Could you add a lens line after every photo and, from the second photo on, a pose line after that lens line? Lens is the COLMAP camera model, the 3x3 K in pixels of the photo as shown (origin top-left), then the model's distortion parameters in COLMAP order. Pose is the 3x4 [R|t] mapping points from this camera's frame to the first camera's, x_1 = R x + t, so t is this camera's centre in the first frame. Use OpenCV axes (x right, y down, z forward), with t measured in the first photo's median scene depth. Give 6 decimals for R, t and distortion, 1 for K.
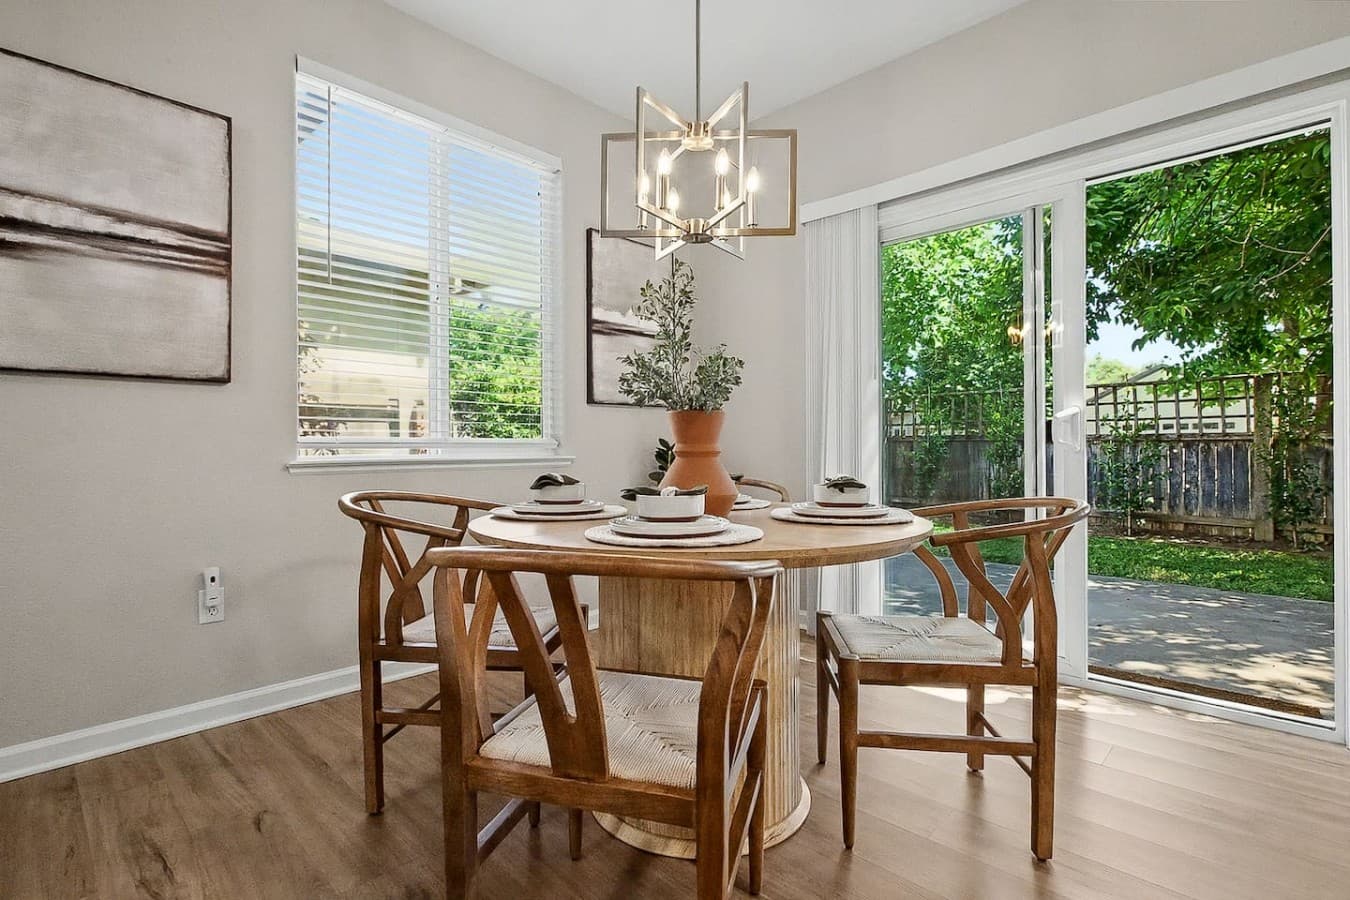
lens RADIAL K [[613.3, 0, 670.3], [0, 613.3, 445.2], [0, 0, 1]] dist [-0.003527, -0.000240]
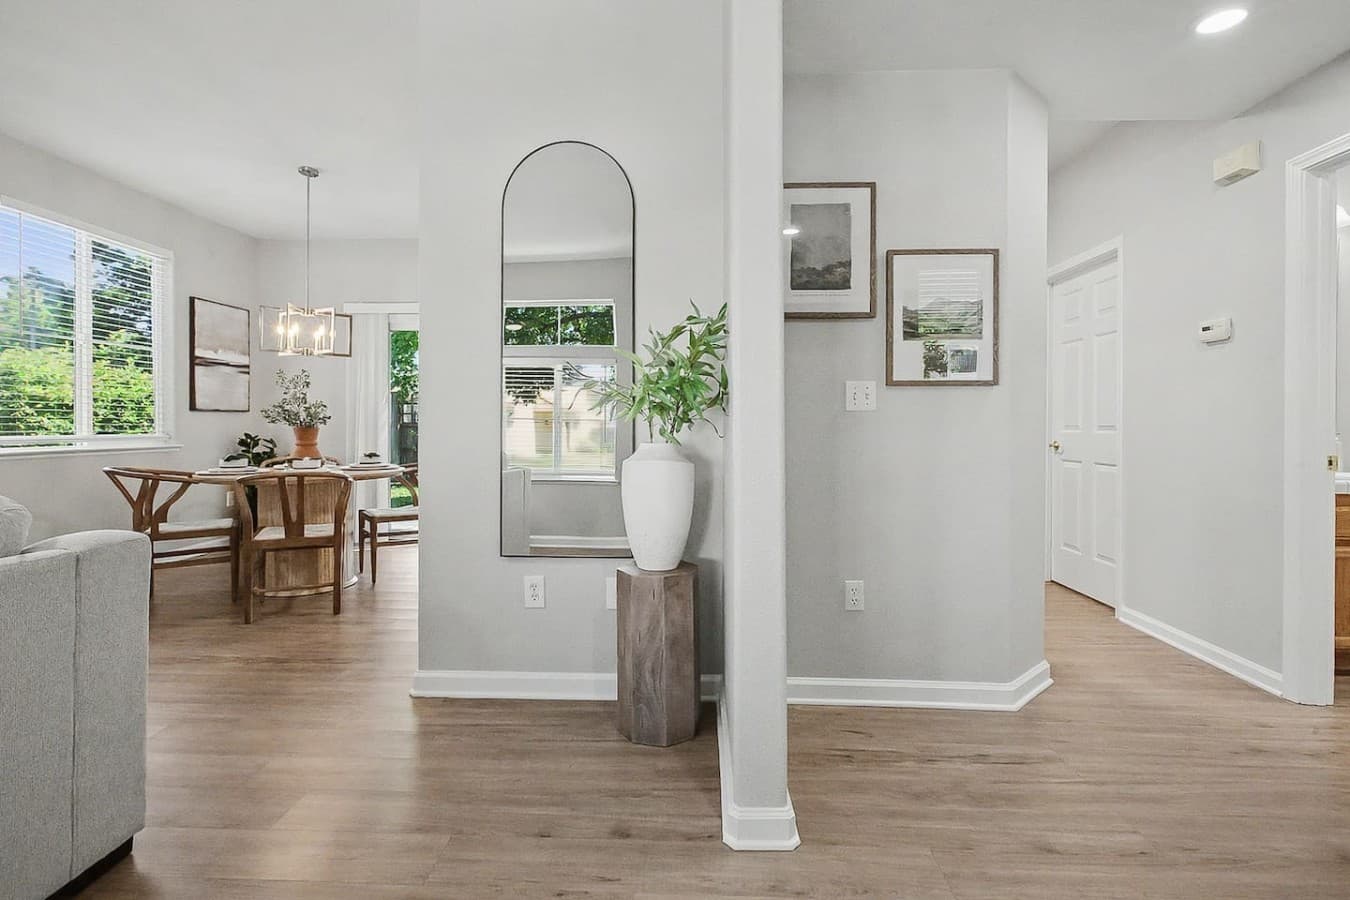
lens RADIAL K [[623.0, 0, 683.2], [0, 623.0, 427.0], [0, 0, 1]] dist [-0.004152, 0.000200]
pose [[0.725559, 0.001990, 0.688157, -0.502990], [-0.006987, 0.999966, 0.004474, -0.067903], [-0.688125, -0.008054, 0.725548, -1.596265]]
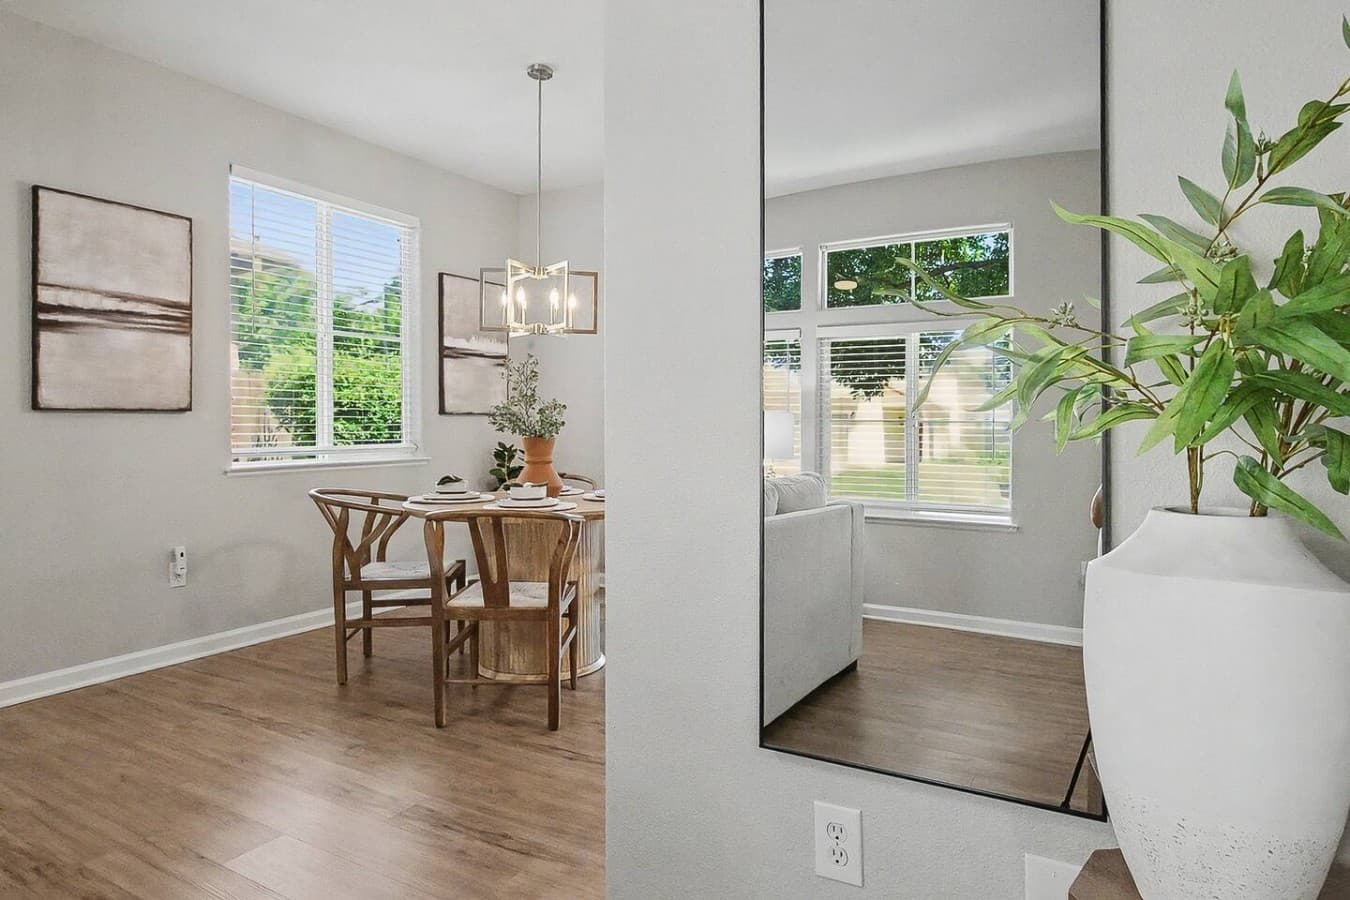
lens RADIAL K [[788.2, 0, 663.5], [0, 788.2, 419.0], [0, 0, 1]] dist [0.018526, 0.000874]
pose [[0.970022, 0.001959, 0.243011, -0.134973], [-0.001258, 0.999995, -0.003042, -0.087539], [-0.243016, 0.002645, 0.970019, -1.058332]]
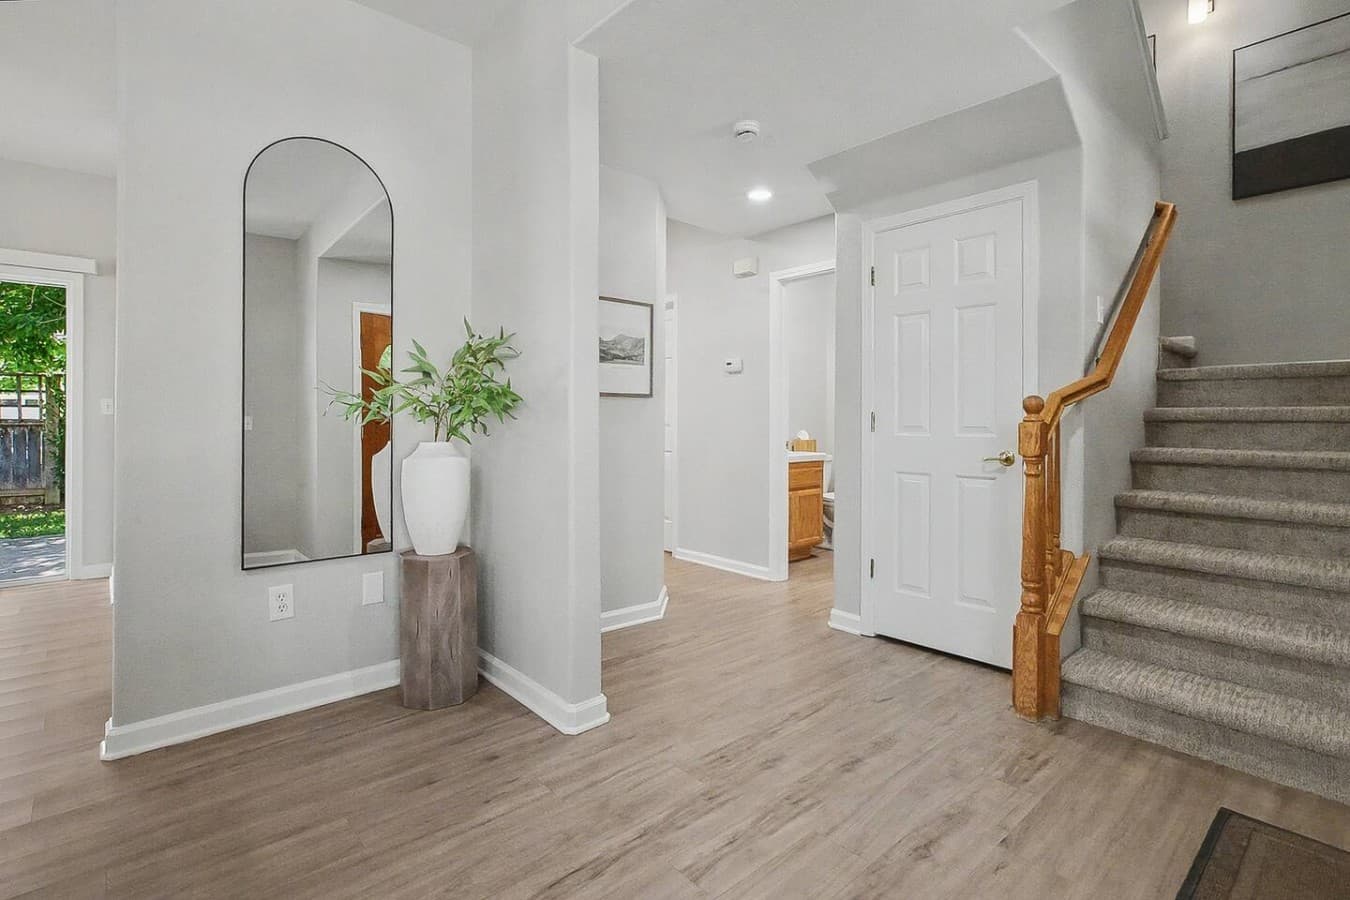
lens RADIAL K [[641.7, 0, 678.6], [0, 641.7, 415.4], [0, 0, 1]] dist [0.000014, 0.000880]
pose [[0.042448, 0.011914, 0.999028, -1.097477], [-0.006975, 0.999908, -0.011628, -0.076908], [-0.999074, -0.006475, 0.042528, -1.262481]]
